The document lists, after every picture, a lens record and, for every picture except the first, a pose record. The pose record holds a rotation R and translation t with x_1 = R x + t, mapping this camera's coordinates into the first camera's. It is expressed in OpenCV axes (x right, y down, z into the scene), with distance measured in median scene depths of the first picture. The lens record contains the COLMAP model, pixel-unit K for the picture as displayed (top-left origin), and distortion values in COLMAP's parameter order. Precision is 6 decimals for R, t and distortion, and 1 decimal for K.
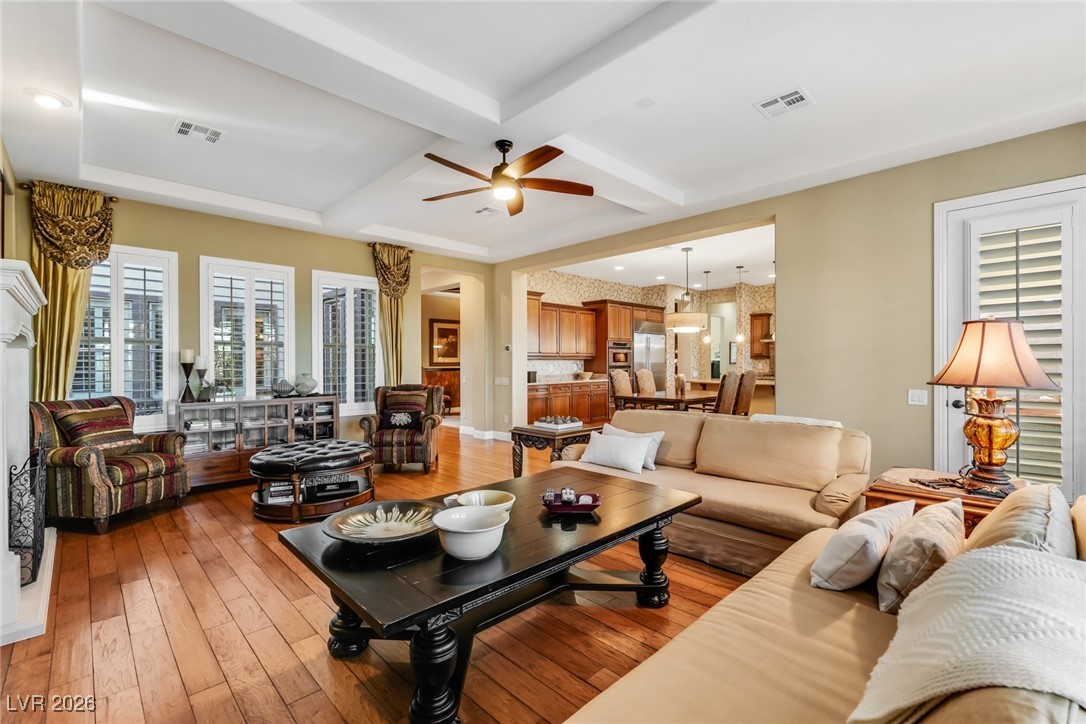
lens RADIAL K [[484.4, 0, 542.8], [0, 484.4, 362.7], [0, 0, 1]] dist [-0.002905, -0.000078]
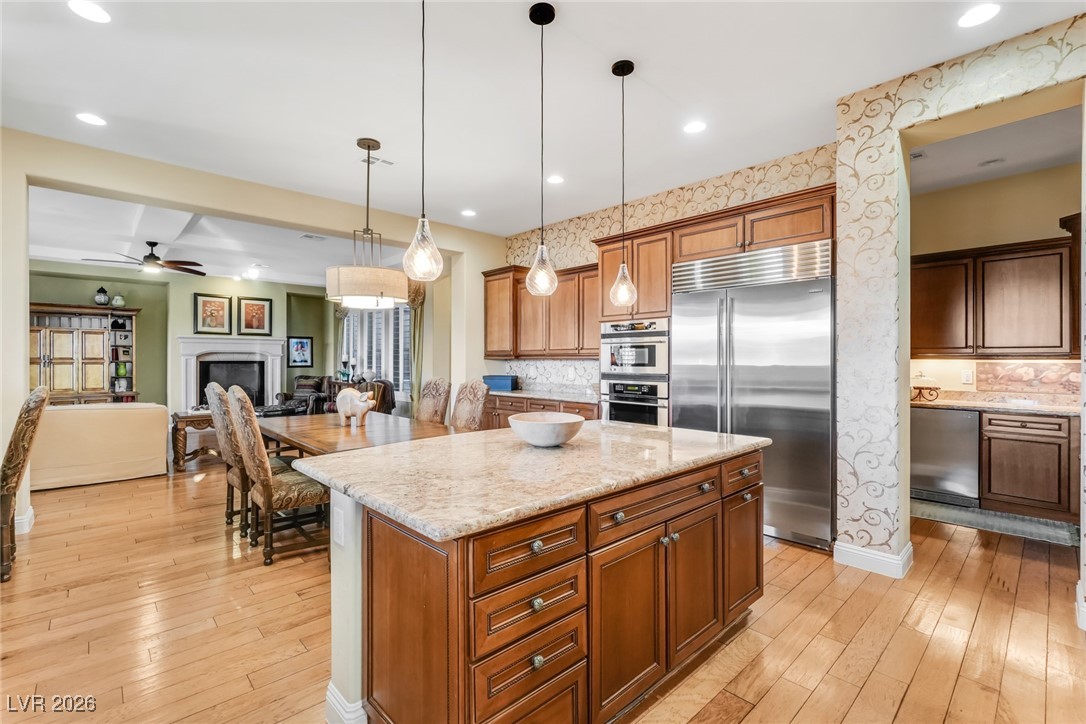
lens RADIAL K [[484.4, 0, 540.4], [0, 484.4, 359.4], [0, 0, 1]] dist [-0.002905, -0.000078]
pose [[-0.016894, 0.005772, -0.999841, 0.671014], [0.003802, 0.999976, 0.005708, -0.010937], [0.999850, -0.003705, -0.016916, 0.960174]]
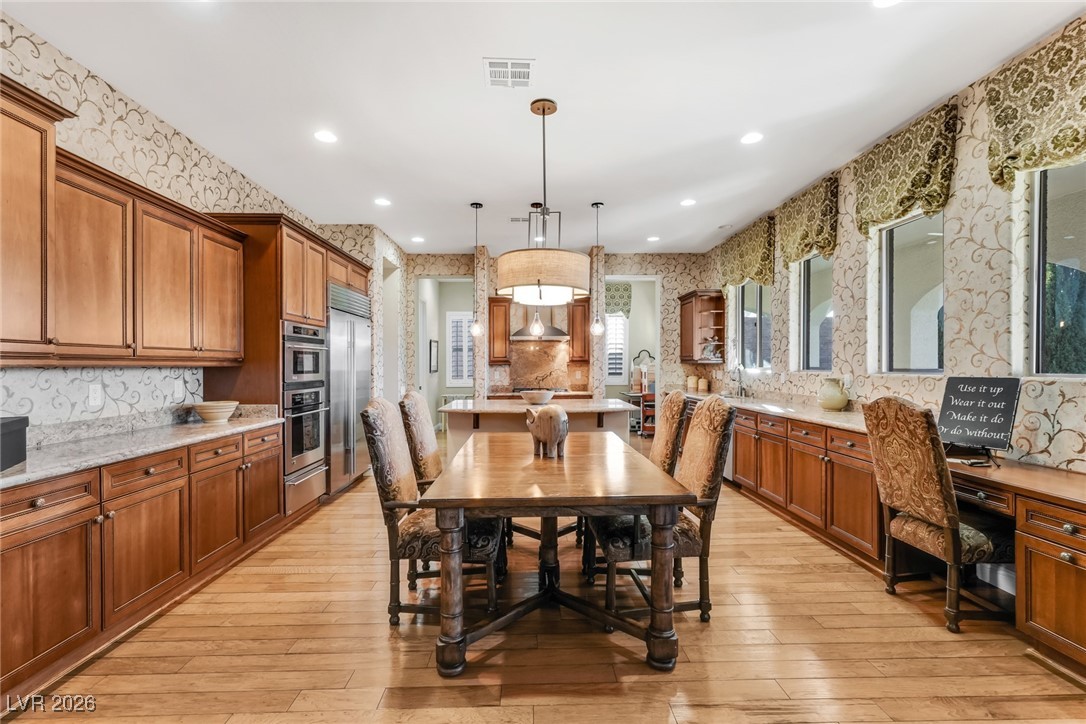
lens RADIAL K [[484.4, 0, 537.1], [0, 484.4, 361.4], [0, 0, 1]] dist [-0.002905, -0.000078]
pose [[0.674840, 0.008370, 0.737917, -0.017035], [-0.003258, 0.999960, -0.008363, -0.009066], [-0.737957, 0.003239, 0.674840, 0.570381]]
